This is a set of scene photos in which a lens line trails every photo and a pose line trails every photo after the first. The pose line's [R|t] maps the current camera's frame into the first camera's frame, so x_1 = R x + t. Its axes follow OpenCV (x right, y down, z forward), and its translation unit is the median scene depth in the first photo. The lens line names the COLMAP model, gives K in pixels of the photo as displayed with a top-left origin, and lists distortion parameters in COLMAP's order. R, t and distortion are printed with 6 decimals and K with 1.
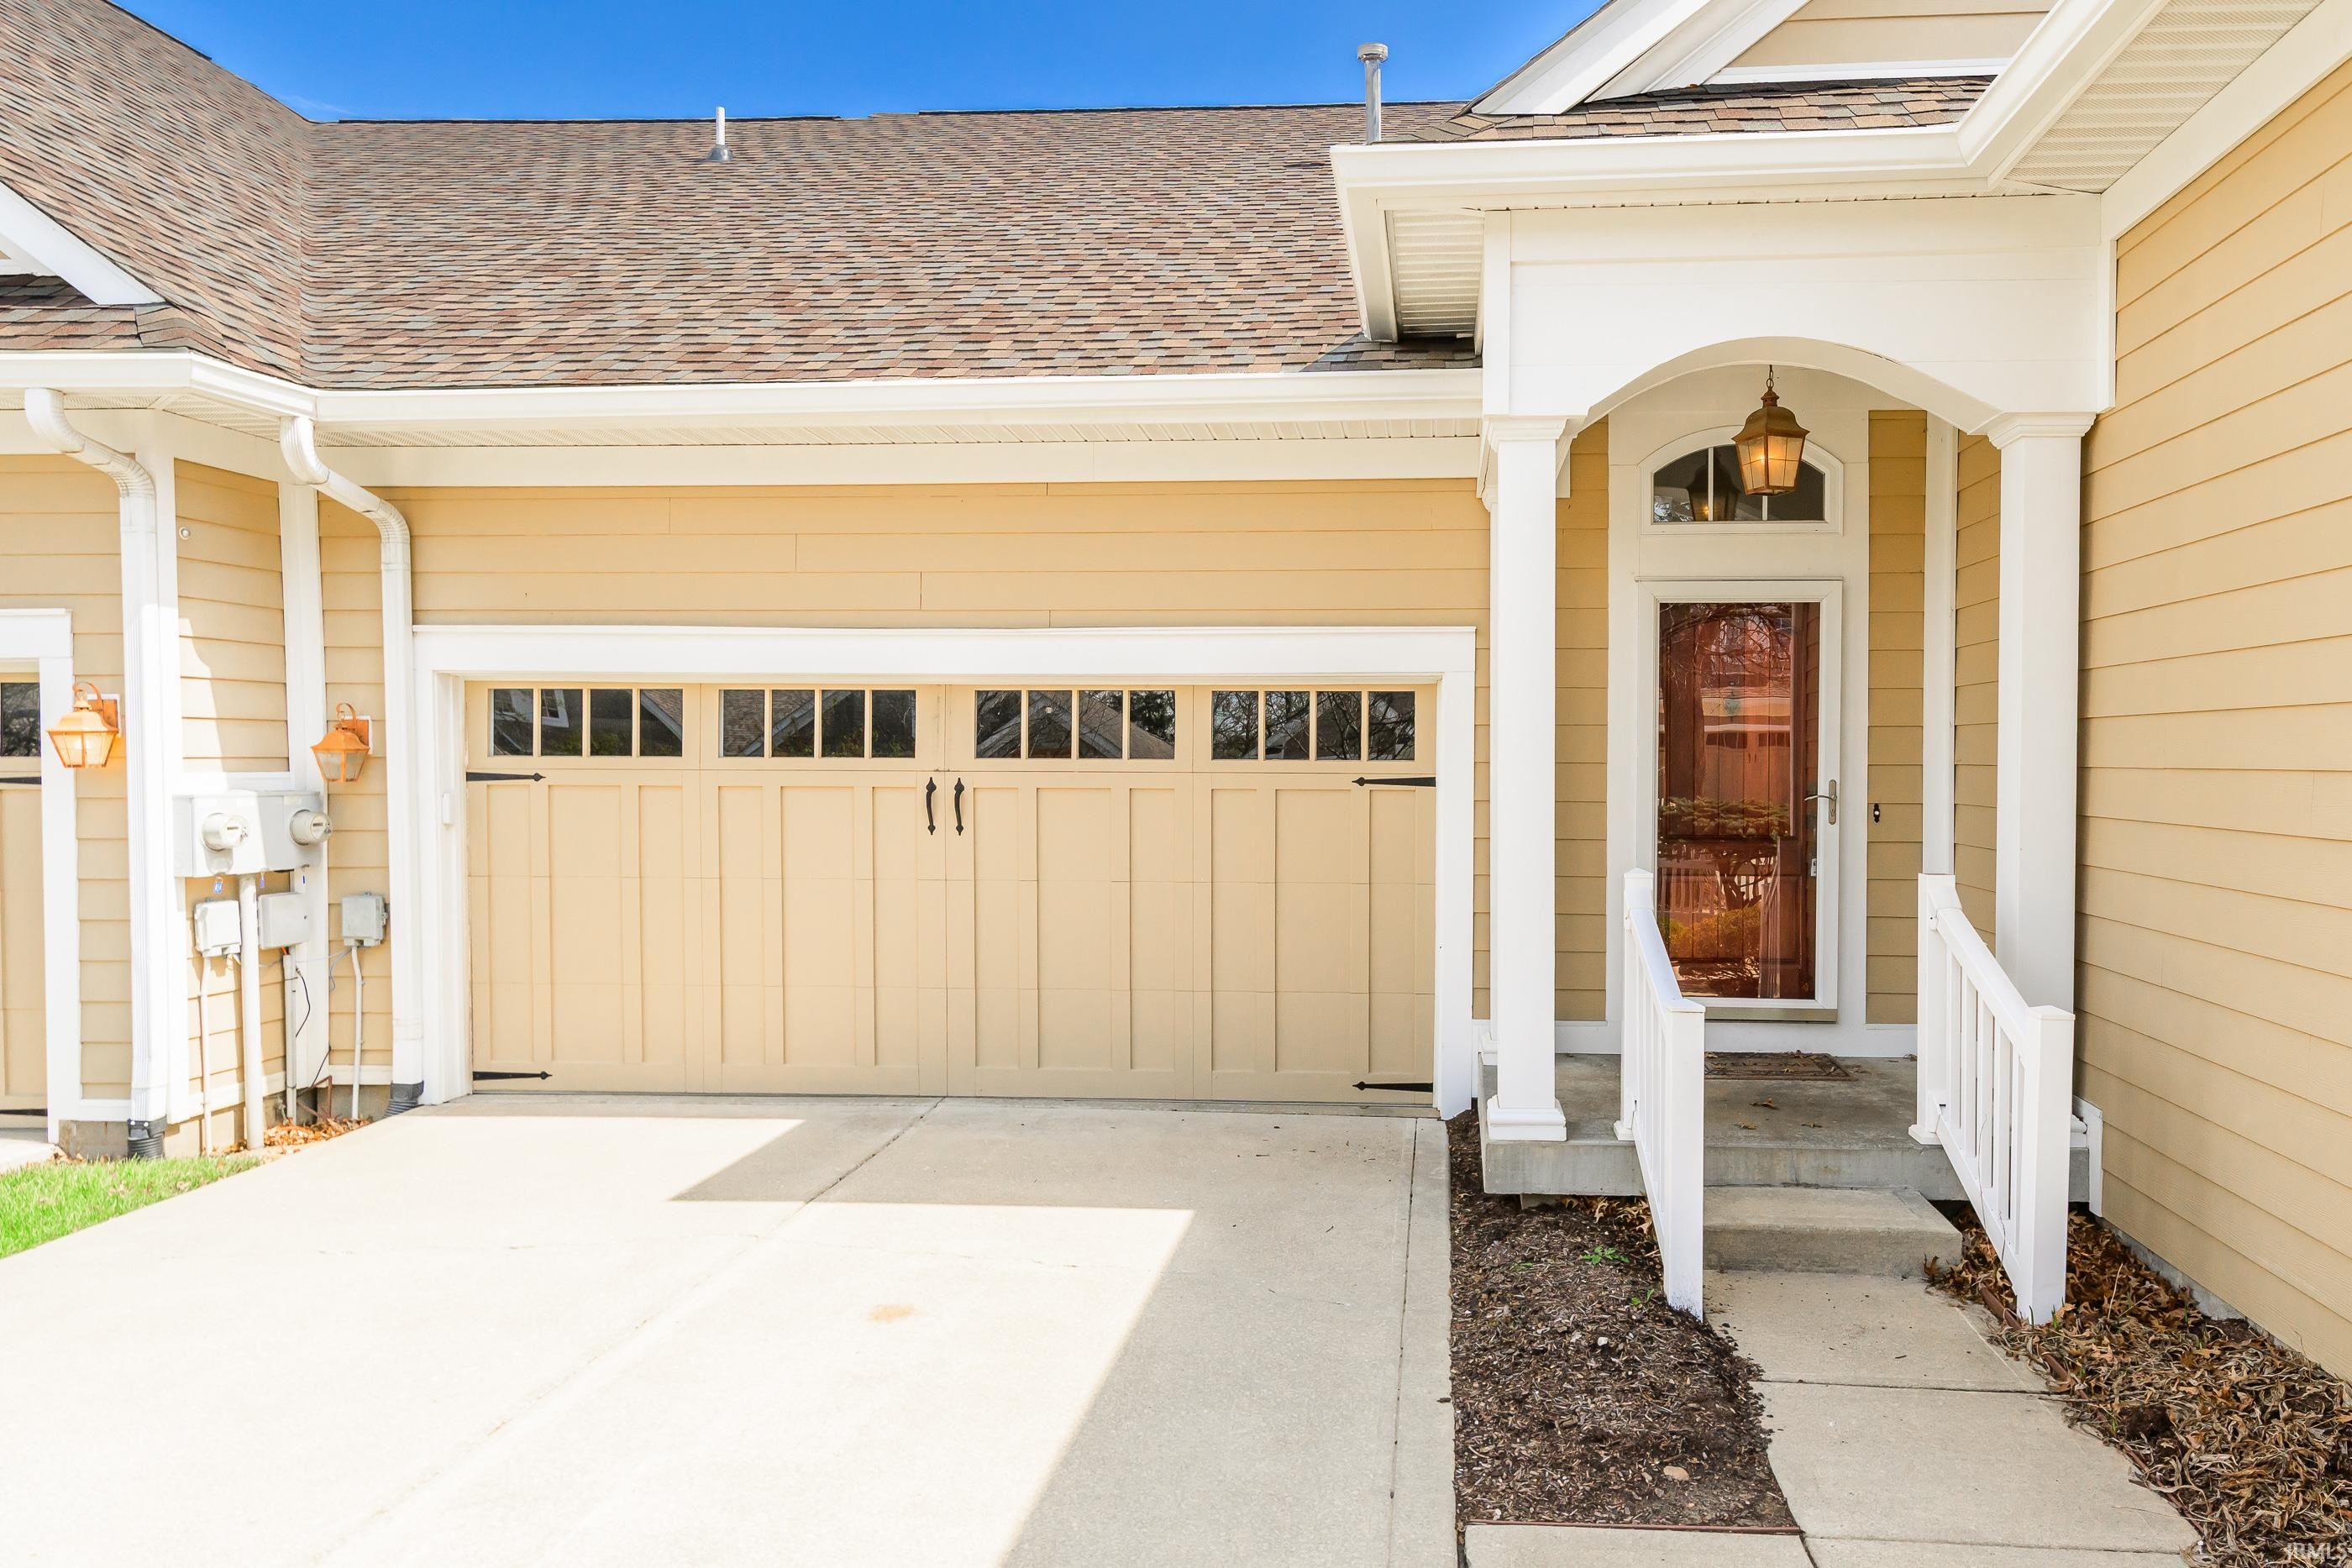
lens RADIAL K [[1169.5, 0, 1178.0], [0, 1169.5, 742.8], [0, 0, 1]] dist [0.026643, 0.000879]
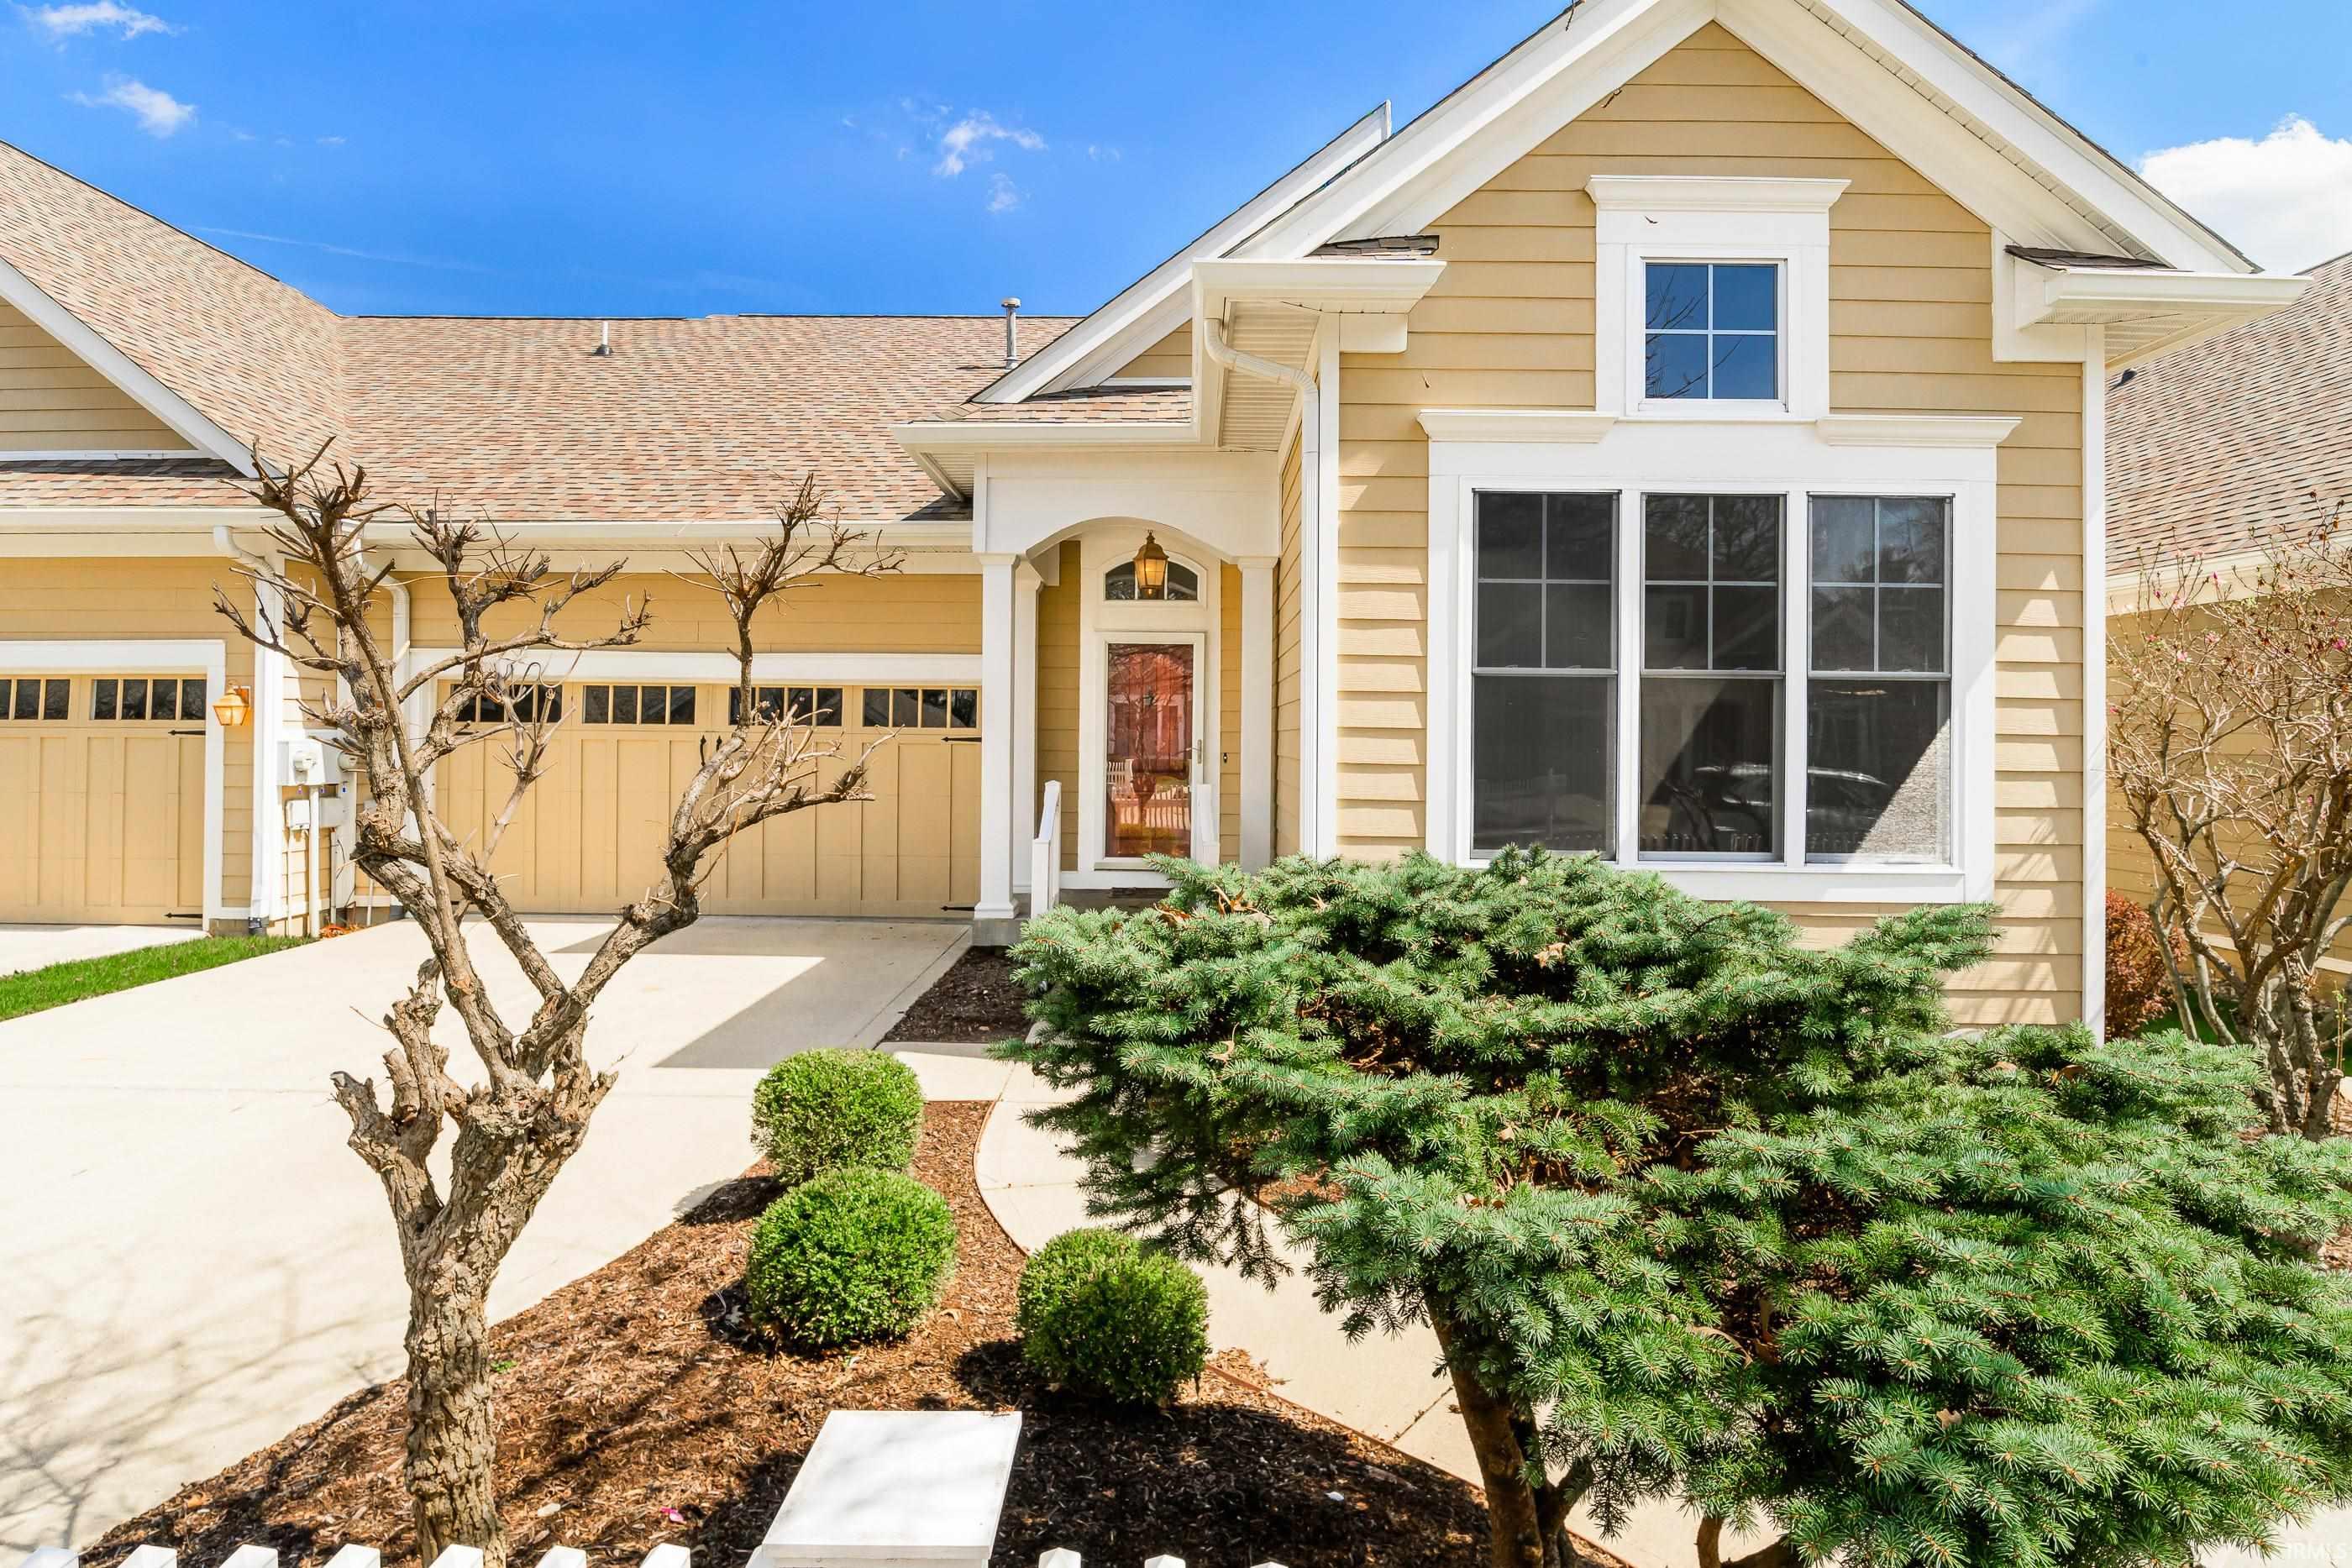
lens RADIAL K [[1145.5, 0, 1175.6], [0, 1145.5, 692.6], [0, 0, 1]] dist [-0.001106, -0.001115]
pose [[0.998015, 0.008307, 0.062432, 0.395108], [-0.006077, 0.999339, -0.035829, 0.022131], [-0.062688, 0.035378, 0.997406, -0.782776]]
